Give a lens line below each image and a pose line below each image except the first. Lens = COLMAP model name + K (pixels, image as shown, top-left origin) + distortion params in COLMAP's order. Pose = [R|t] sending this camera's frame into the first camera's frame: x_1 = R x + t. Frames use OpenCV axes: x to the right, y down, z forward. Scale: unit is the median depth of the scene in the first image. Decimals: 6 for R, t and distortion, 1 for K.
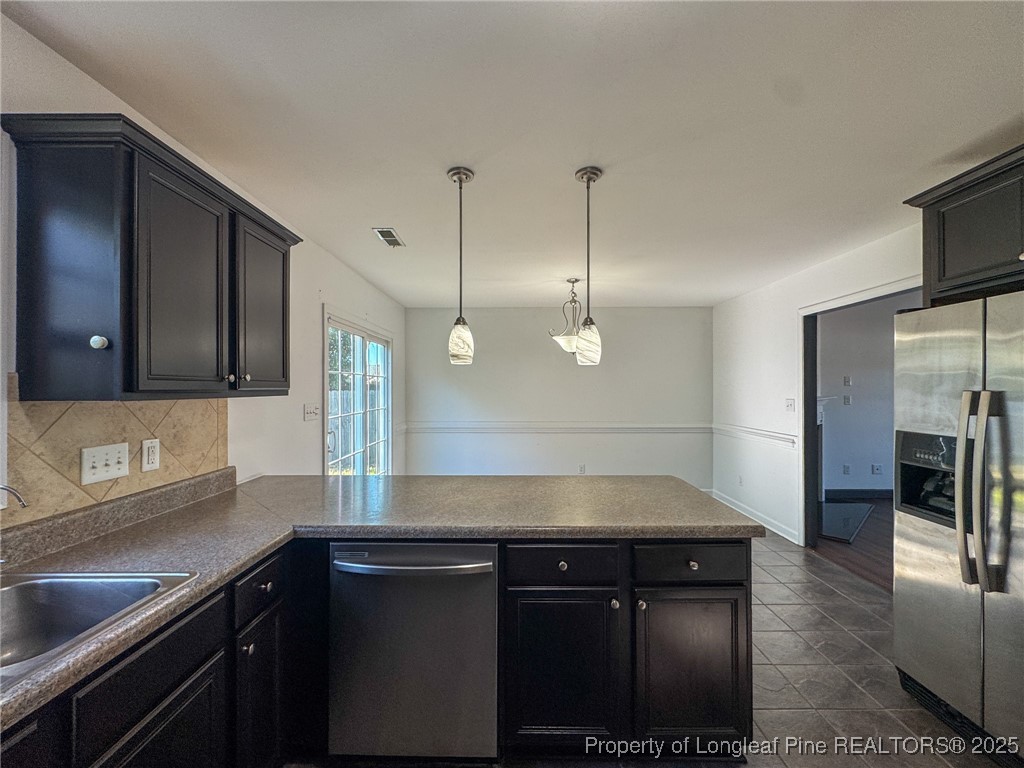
lens RADIAL K [[431.9, 0, 515.9], [0, 431.9, 387.5], [0, 0, 1]] dist [0.000469, 0.000125]
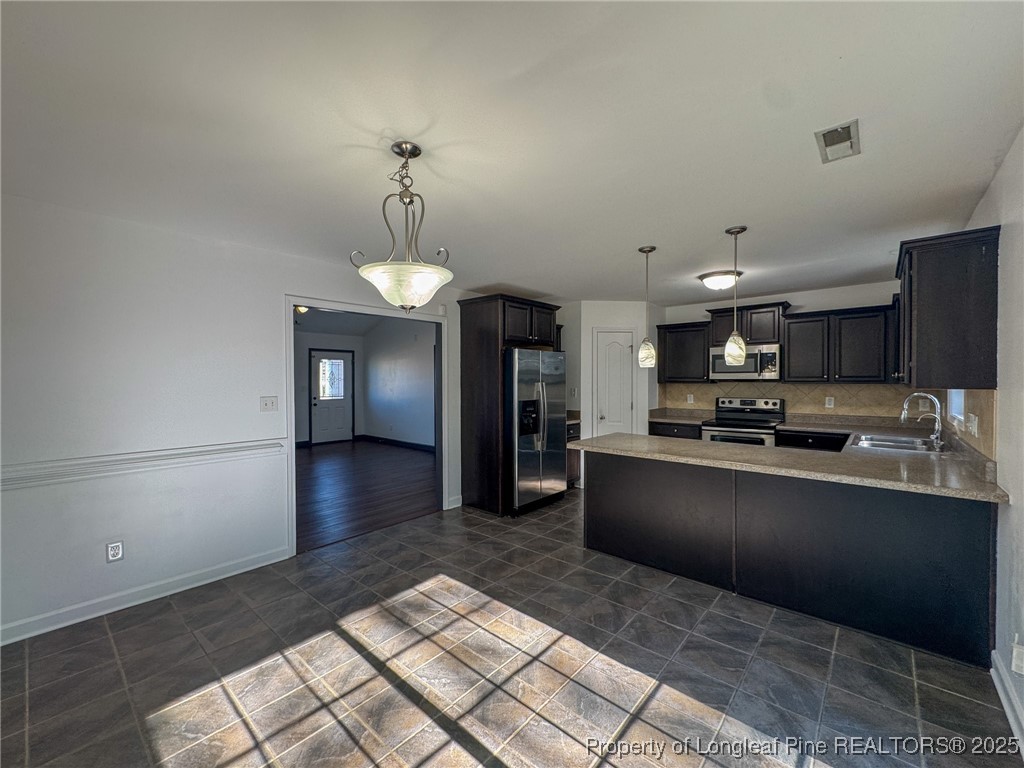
lens RADIAL K [[425.0, 0, 502.0], [0, 425.0, 383.2], [0, 0, 1]] dist [0.000483, -0.000242]
pose [[-0.742960, -0.002217, 0.669333, -0.512258], [0.003302, 0.999970, 0.006977, -0.005621], [-0.669328, 0.007394, -0.742930, 2.660370]]
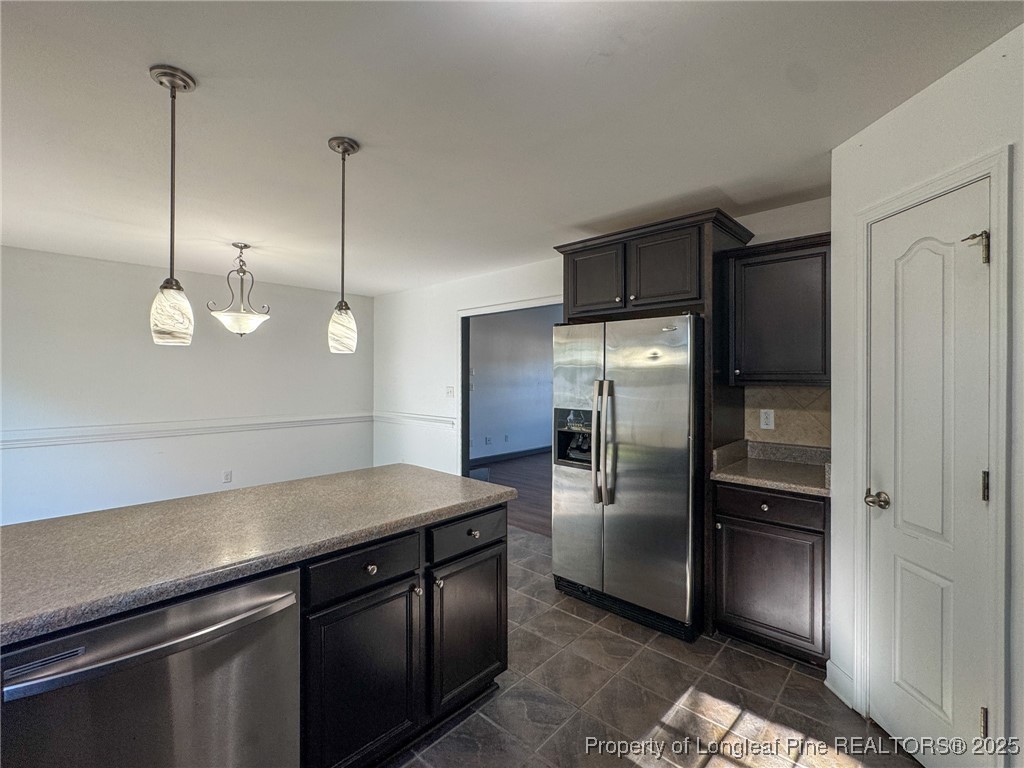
lens RADIAL K [[454.8, 0, 507.9], [0, 454.8, 376.0], [0, 0, 1]] dist [0.000824, 0.000226]
pose [[0.685165, 0.003193, 0.728381, -0.308804], [-0.003715, 0.999993, -0.000889, -0.004313], [-0.728378, -0.002097, 0.685172, 0.088042]]
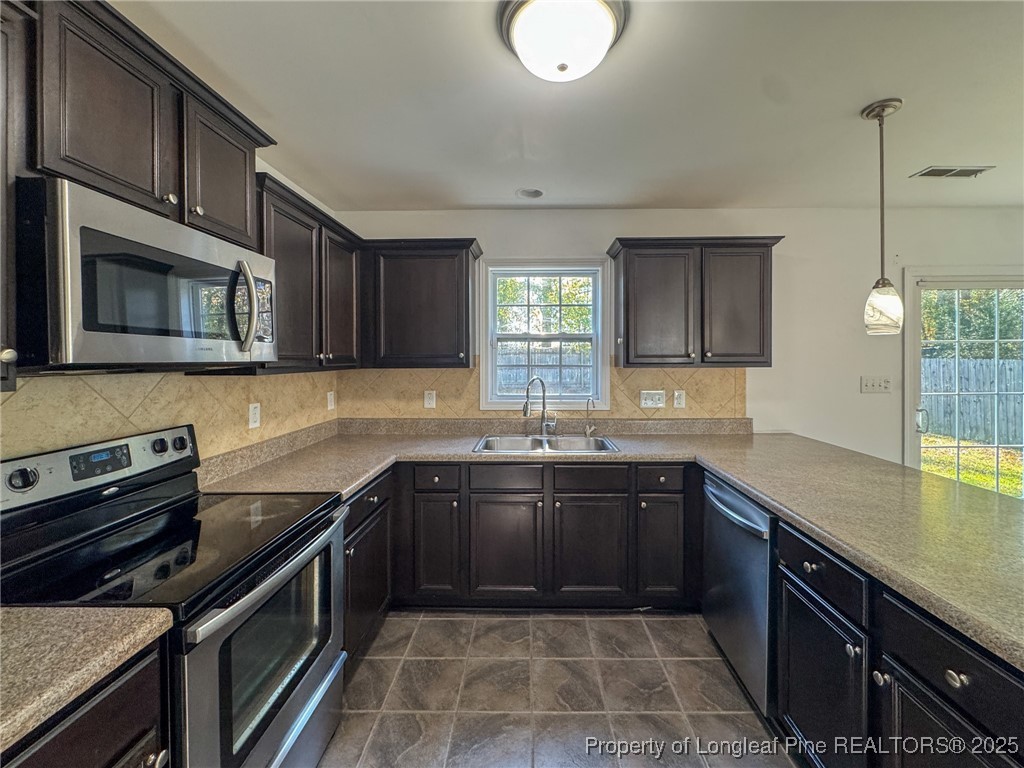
lens RADIAL K [[423.2, 0, 526.8], [0, 423.2, 361.2], [0, 0, 1]] dist [-0.000508, 0.000105]
pose [[-0.010731, 0.007954, -0.999911, 0.740733], [0.004894, 0.999957, 0.007901, -0.012265], [0.999930, -0.004809, -0.010770, 0.332796]]
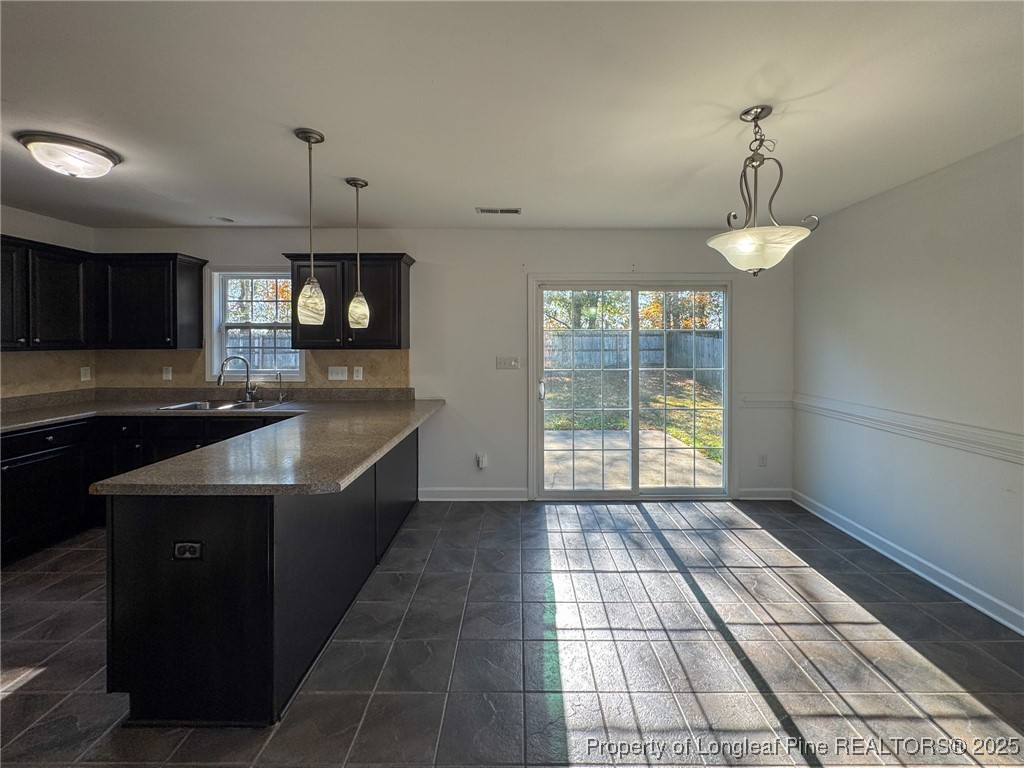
lens RADIAL K [[432.7, 0, 521.4], [0, 432.7, 343.6], [0, 0, 1]] dist [-0.003854, -0.000012]
pose [[0.008549, 0.007803, -0.999933, 1.240752], [0.001536, 0.999968, 0.007817, -0.017056], [0.999962, -0.001603, 0.008536, 1.555221]]
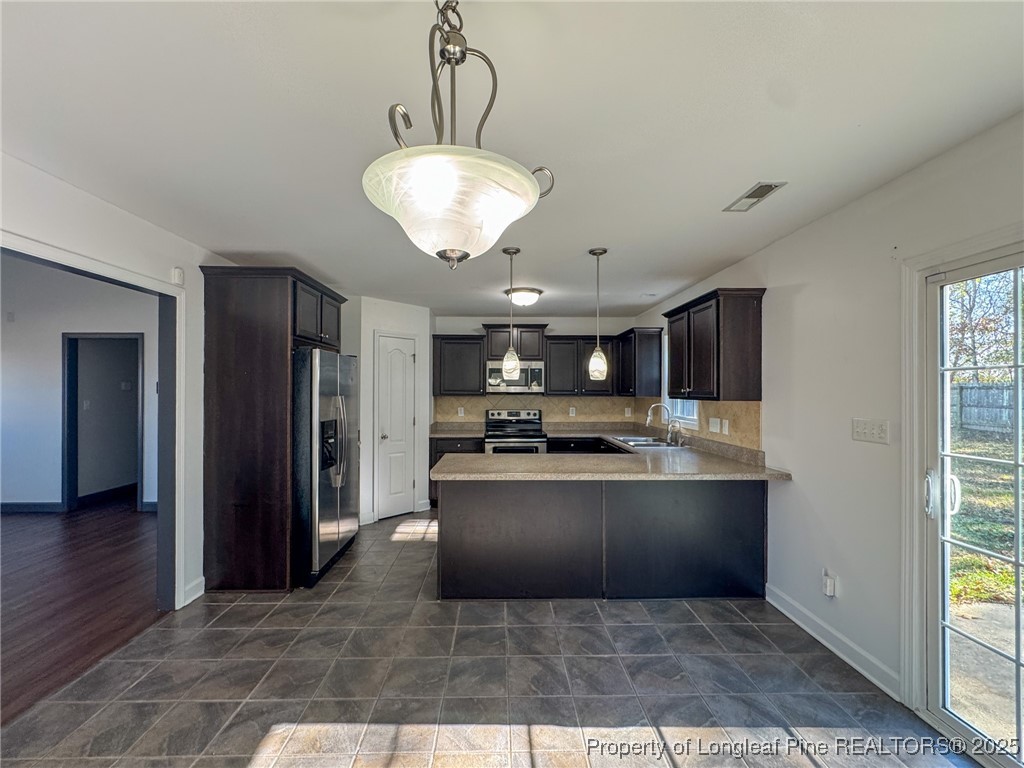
lens RADIAL K [[436.4, 0, 506.0], [0, 436.4, 390.0], [0, 0, 1]] dist [-0.002057, -0.000115]
pose [[-0.999793, -0.001597, -0.020285, 0.227512], [-0.001536, 0.999994, -0.003045, -0.013272], [0.020290, -0.003013, -0.999790, 2.602365]]
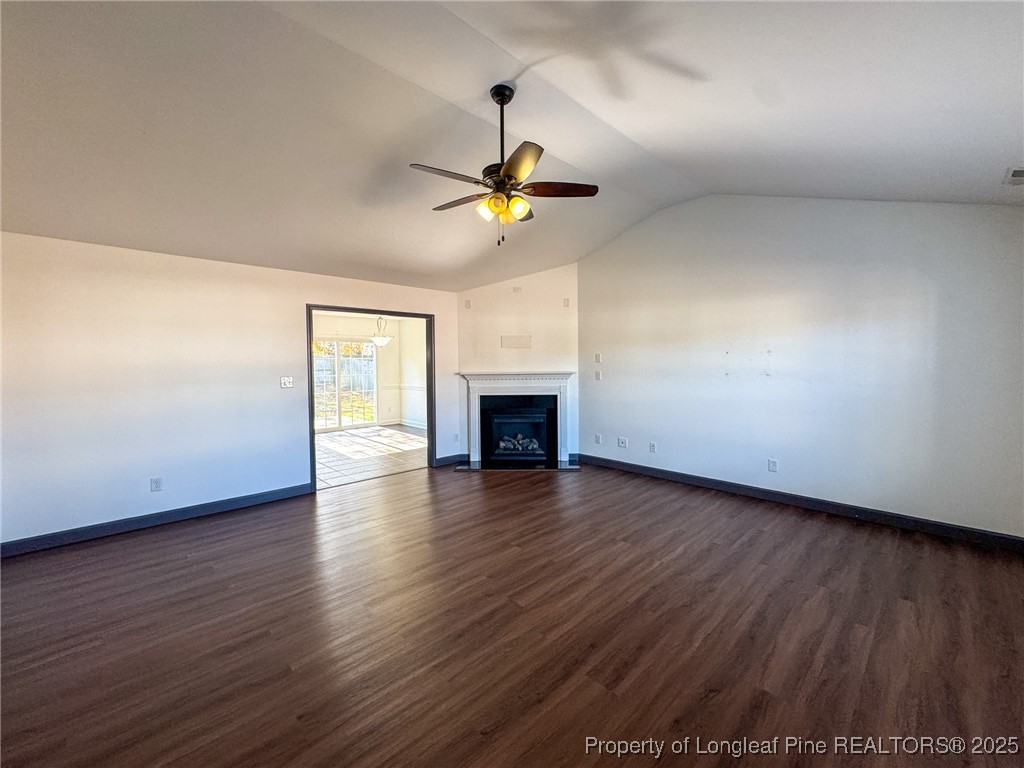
lens RADIAL K [[417.2, 0, 511.2], [0, 417.2, 377.6], [0, 0, 1]] dist [0.001224, 0.000180]
pose [[0.689133, 0.024206, -0.724231, 3.796571], [0.007719, 0.999140, 0.040739, -0.028986], [0.724594, -0.033665, 0.688353, 0.350219]]
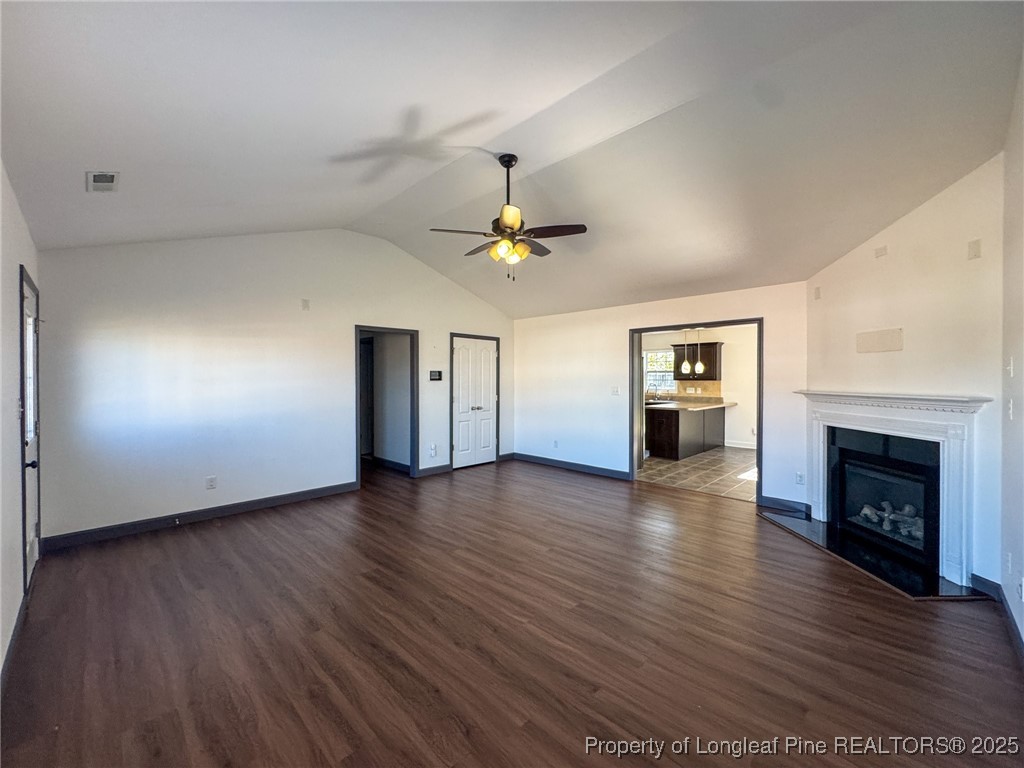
lens RADIAL K [[415.4, 0, 512.0], [0, 415.4, 384.0], [0, 0, 1]] dist [-0.002257, -0.000187]
pose [[-0.703619, 0.012712, -0.710464, 3.975982], [0.003507, 0.999890, 0.014418, -0.014200], [0.710569, 0.007653, -0.703586, 2.587840]]
